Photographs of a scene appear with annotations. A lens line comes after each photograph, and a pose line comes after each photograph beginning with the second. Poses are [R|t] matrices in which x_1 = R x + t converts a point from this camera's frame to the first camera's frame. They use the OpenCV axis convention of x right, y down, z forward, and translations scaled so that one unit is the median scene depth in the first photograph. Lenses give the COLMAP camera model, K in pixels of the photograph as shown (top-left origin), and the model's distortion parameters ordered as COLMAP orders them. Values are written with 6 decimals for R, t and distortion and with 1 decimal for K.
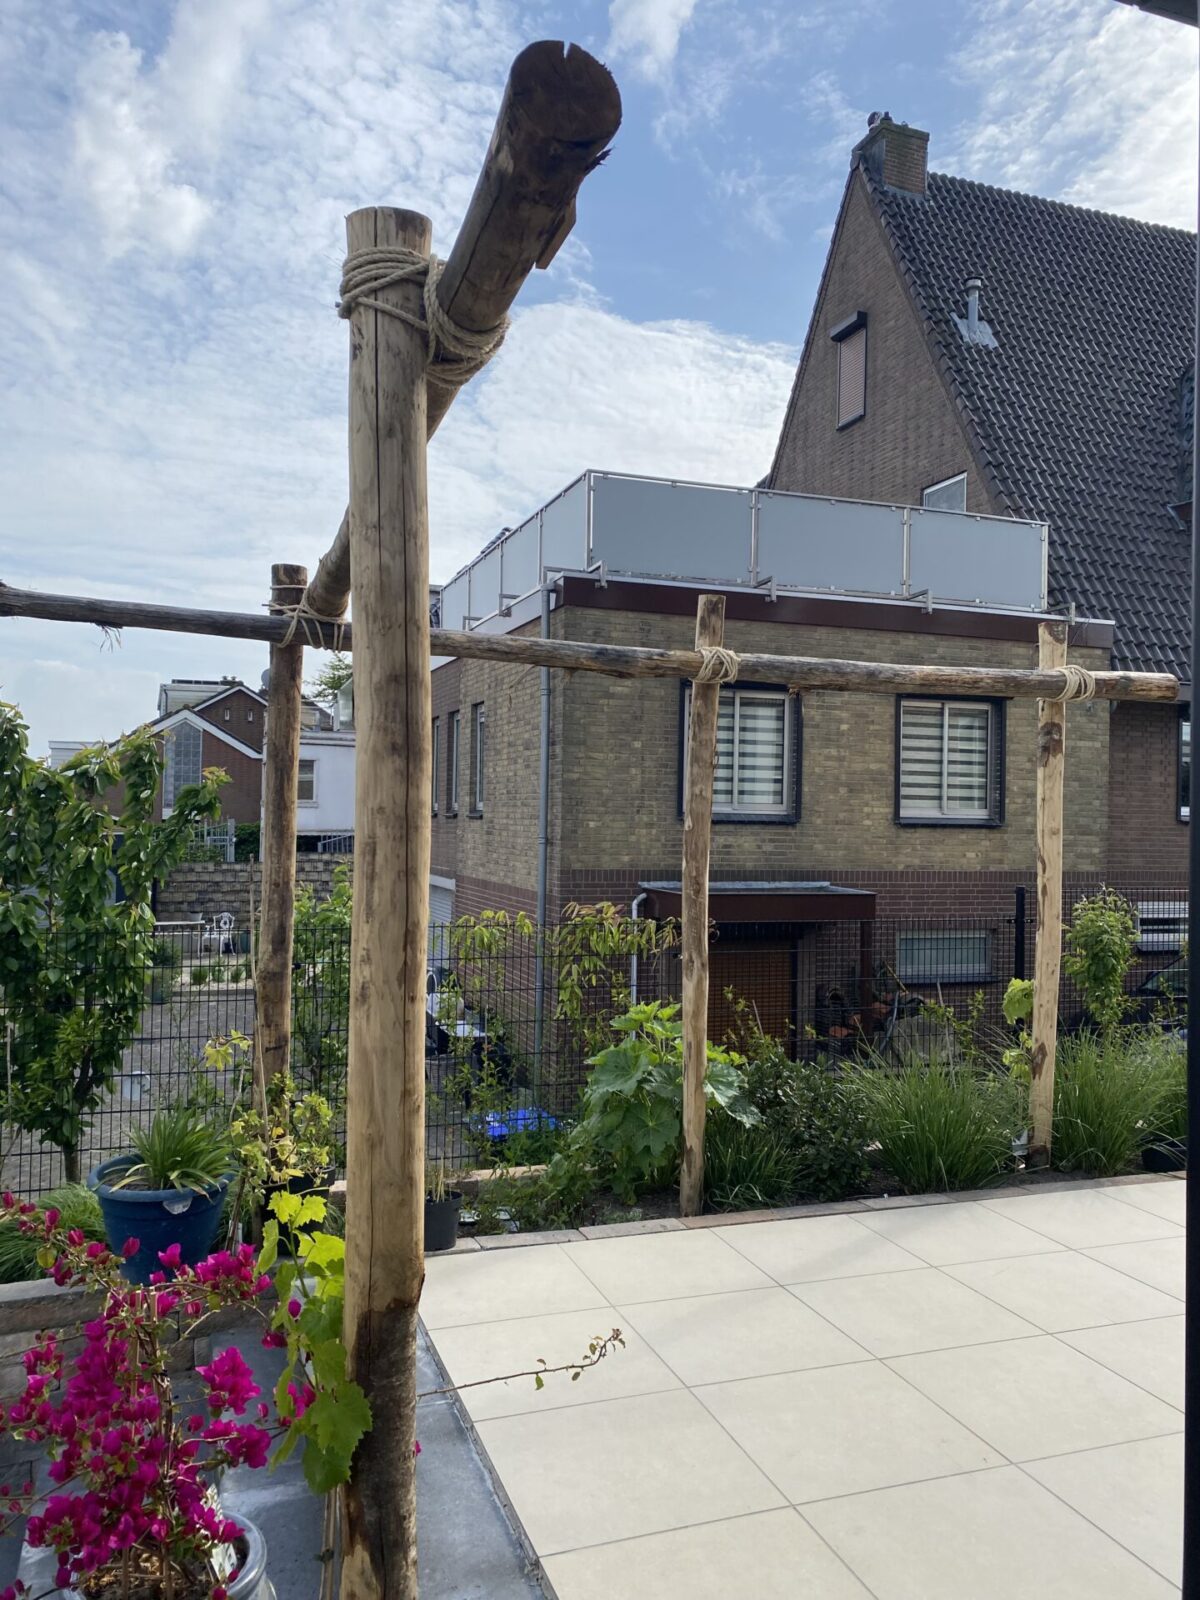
lens RADIAL K [[1198.5, 0, 600.0], [0, 1198.5, 800.0], [0, 0, 1]] dist [0.110573, -0.173133]
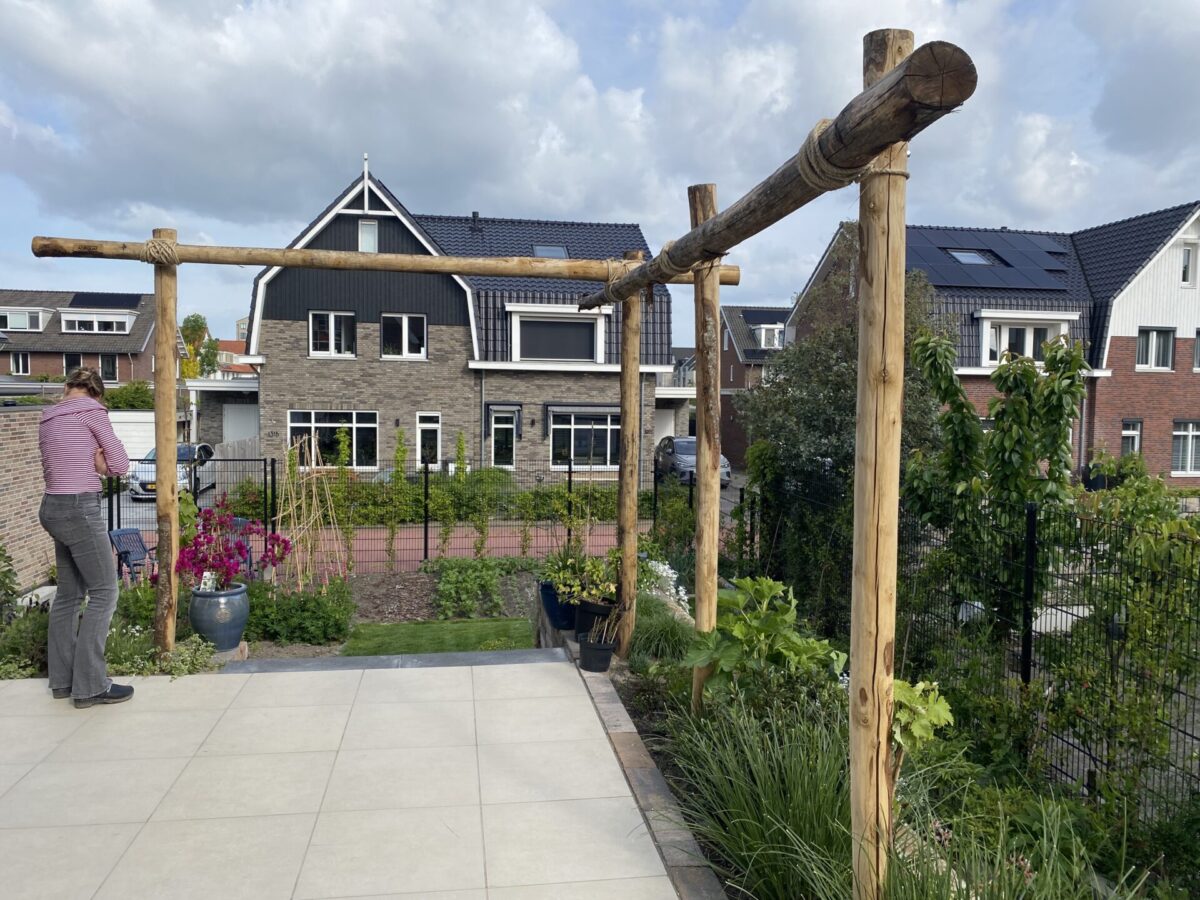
lens RADIAL K [[898.8, 0, 600.0], [0, 898.8, 450.0], [0, 0, 1]] dist [0.110573, -0.173133]
pose [[-0.185047, 0.036069, -0.982068, 0.874980], [-0.001558, 0.999314, 0.036996, 0.032062], [0.982728, 0.008376, -0.184864, 1.053173]]
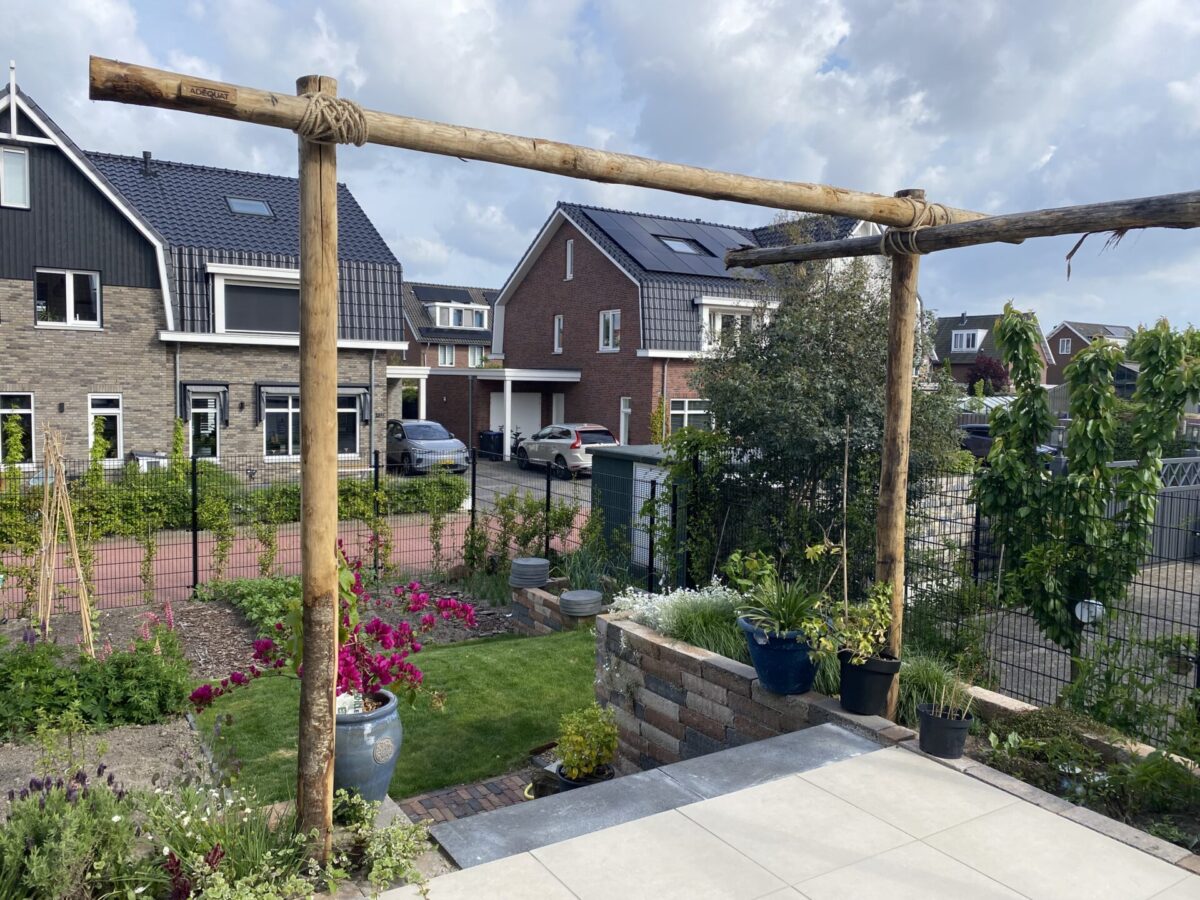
lens RADIAL K [[906.4, 0, 600.0], [0, 906.4, 450.0], [0, 0, 1]] dist [0.000053, -0.005211]
pose [[0.217880, 0.056941, -0.974313, 0.539307], [0.000771, 0.998286, 0.058515, 0.022963], [0.975975, -0.013500, 0.217463, 0.430415]]
